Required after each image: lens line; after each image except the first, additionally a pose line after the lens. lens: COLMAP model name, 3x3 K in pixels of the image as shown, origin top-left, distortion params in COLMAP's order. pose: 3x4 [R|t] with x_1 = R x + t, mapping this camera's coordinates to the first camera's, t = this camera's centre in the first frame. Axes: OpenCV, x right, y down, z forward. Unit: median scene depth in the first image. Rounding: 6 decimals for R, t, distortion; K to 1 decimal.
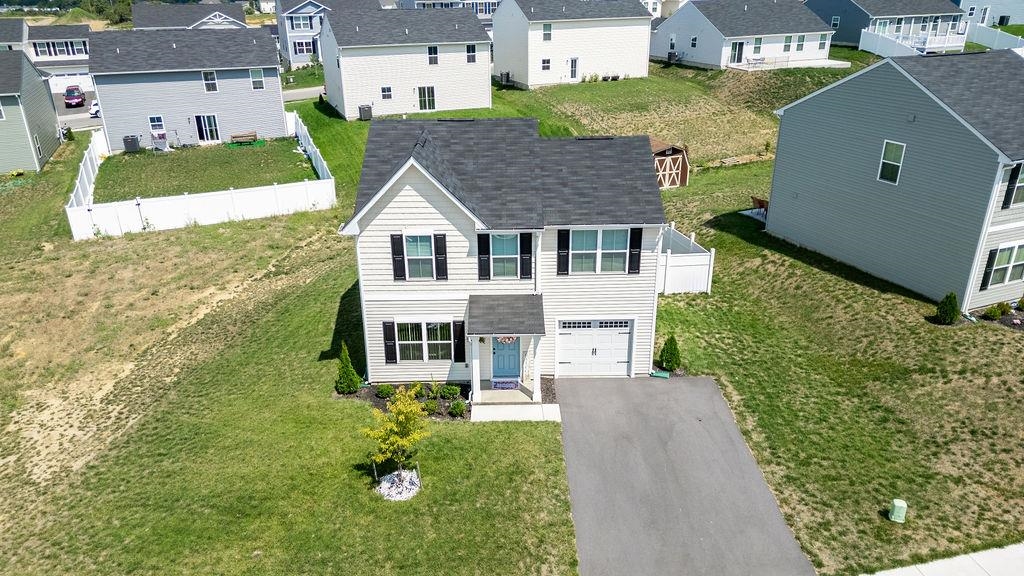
lens RADIAL K [[713.9, 0, 507.7], [0, 713.9, 284.8], [0, 0, 1]] dist [0.079301, -0.086060]
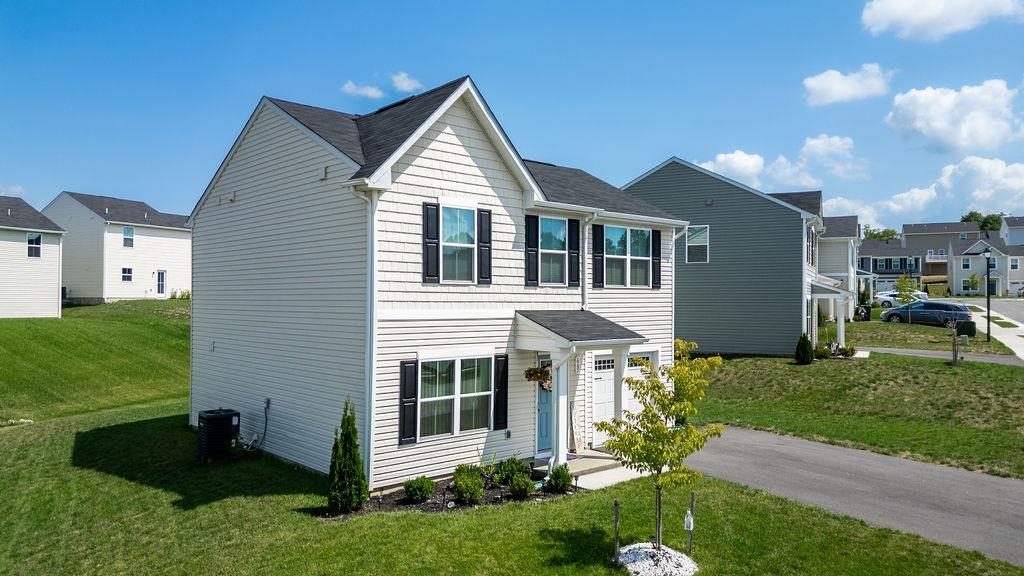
lens RADIAL K [[736.8, 0, 514.0], [0, 736.8, 290.7], [0, 0, 1]] dist [0.063142, -0.066994]
pose [[0.746671, 0.022675, 0.664807, -0.493565], [0.248220, 0.917732, -0.310088, 0.202457], [-0.617146, 0.396552, 0.679615, 0.516516]]
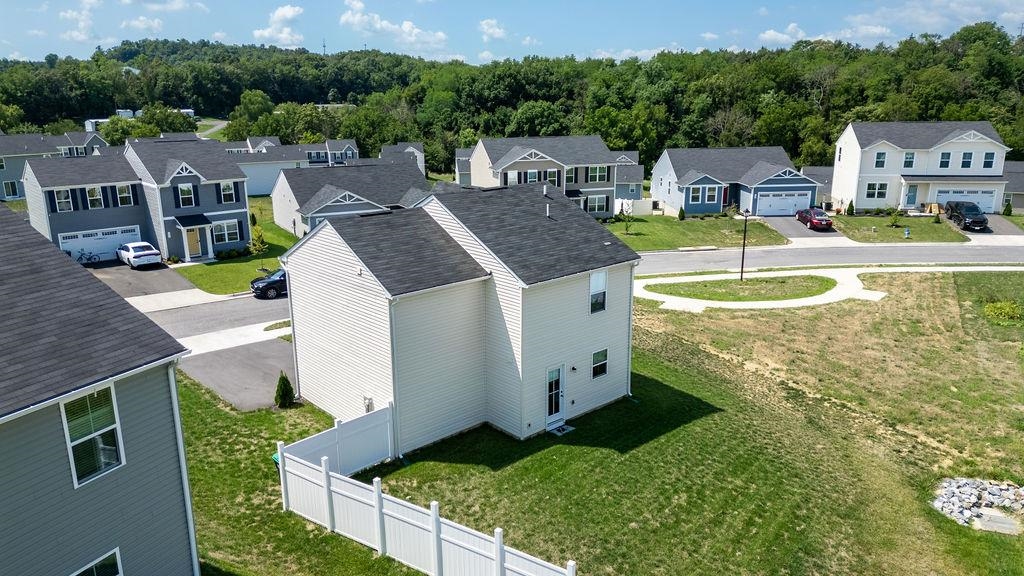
lens RADIAL K [[713.9, 0, 507.7], [0, 713.9, 284.8], [0, 0, 1]] dist [0.079301, -0.086060]
pose [[-0.748466, 0.186319, -0.636462, 0.677330], [-0.240556, 0.818081, 0.522375, -0.734733], [0.618006, 0.544084, -0.567486, 1.839513]]
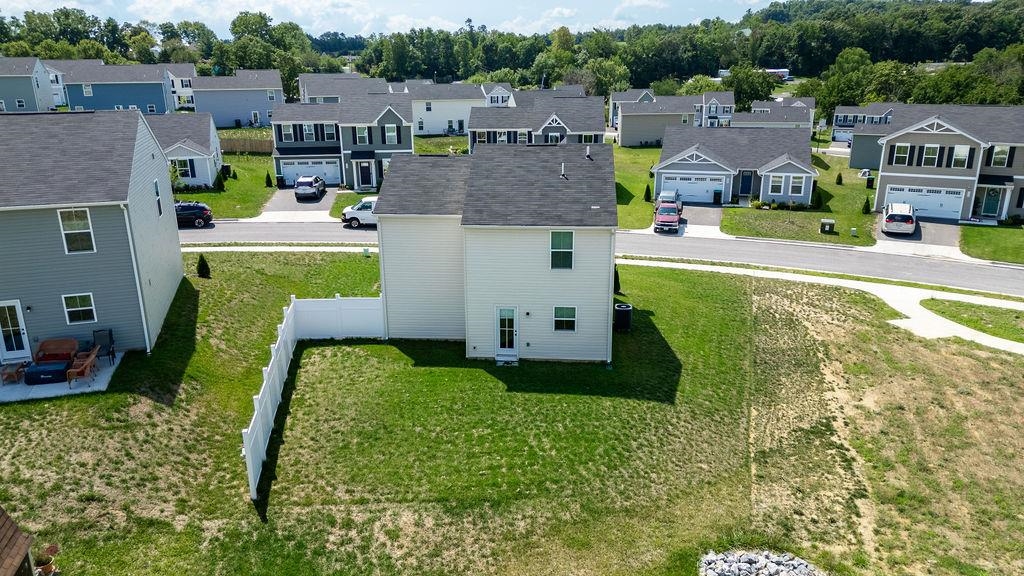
lens RADIAL K [[713.9, 0, 507.7], [0, 713.9, 284.8], [0, 0, 1]] dist [0.079301, -0.086060]
pose [[-0.995648, -0.005019, 0.093058, -0.137859], [0.056007, 0.765879, 0.640541, -0.886348], [-0.074487, 0.642965, -0.762265, 2.229643]]
